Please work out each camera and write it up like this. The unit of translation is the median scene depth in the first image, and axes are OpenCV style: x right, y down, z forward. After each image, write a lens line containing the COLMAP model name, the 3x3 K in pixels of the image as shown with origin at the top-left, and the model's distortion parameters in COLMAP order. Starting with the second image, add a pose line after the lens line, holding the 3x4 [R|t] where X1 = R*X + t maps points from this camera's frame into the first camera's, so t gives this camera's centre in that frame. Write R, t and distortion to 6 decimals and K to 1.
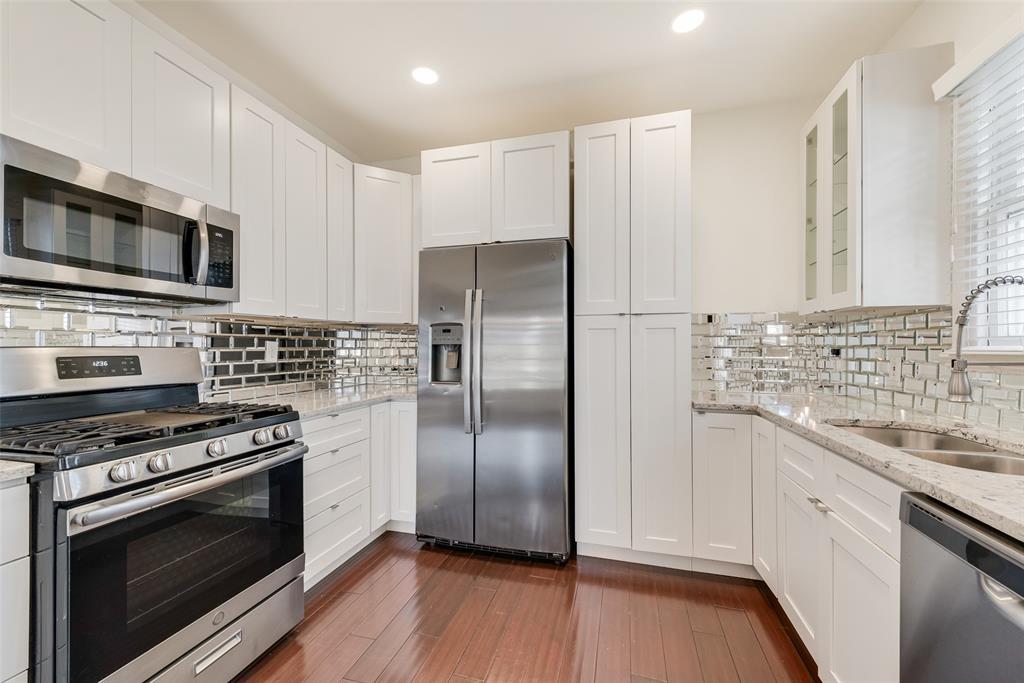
lens RADIAL K [[405.3, 0, 508.4], [0, 405.3, 345.5], [0, 0, 1]] dist [0.007248, -0.000309]
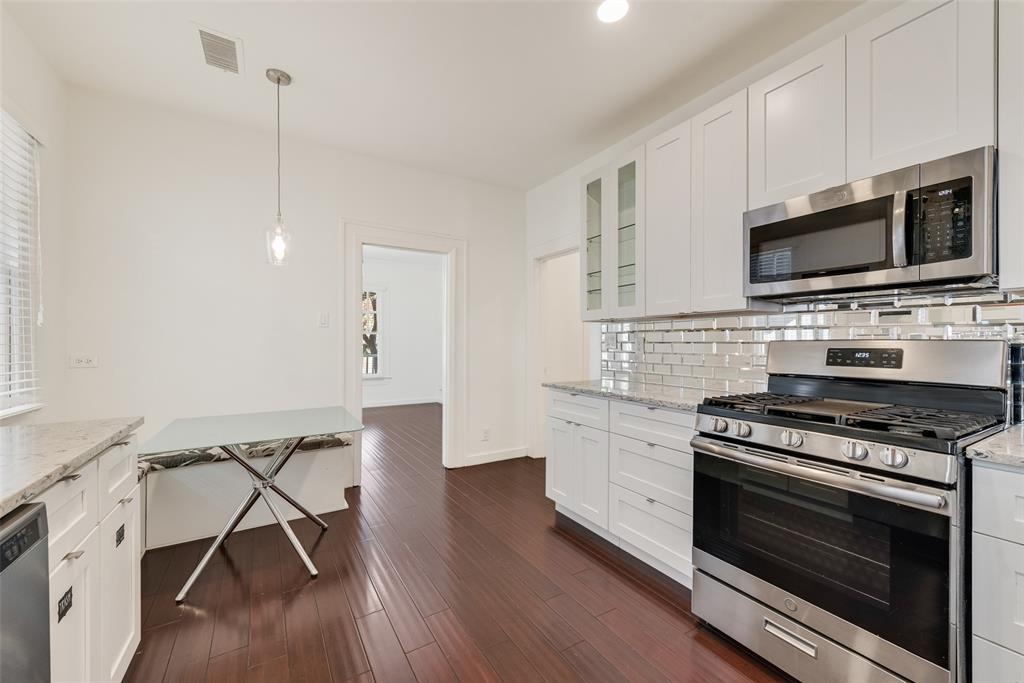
lens RADIAL K [[405.3, 0, 530.0], [0, 405.3, 343.4], [0, 0, 1]] dist [0.007248, -0.000309]
pose [[-0.662630, 0.004801, -0.748931, 0.303550], [-0.000063, 0.999979, 0.006467, 0.004171], [0.748947, 0.004332, -0.662616, 0.746796]]
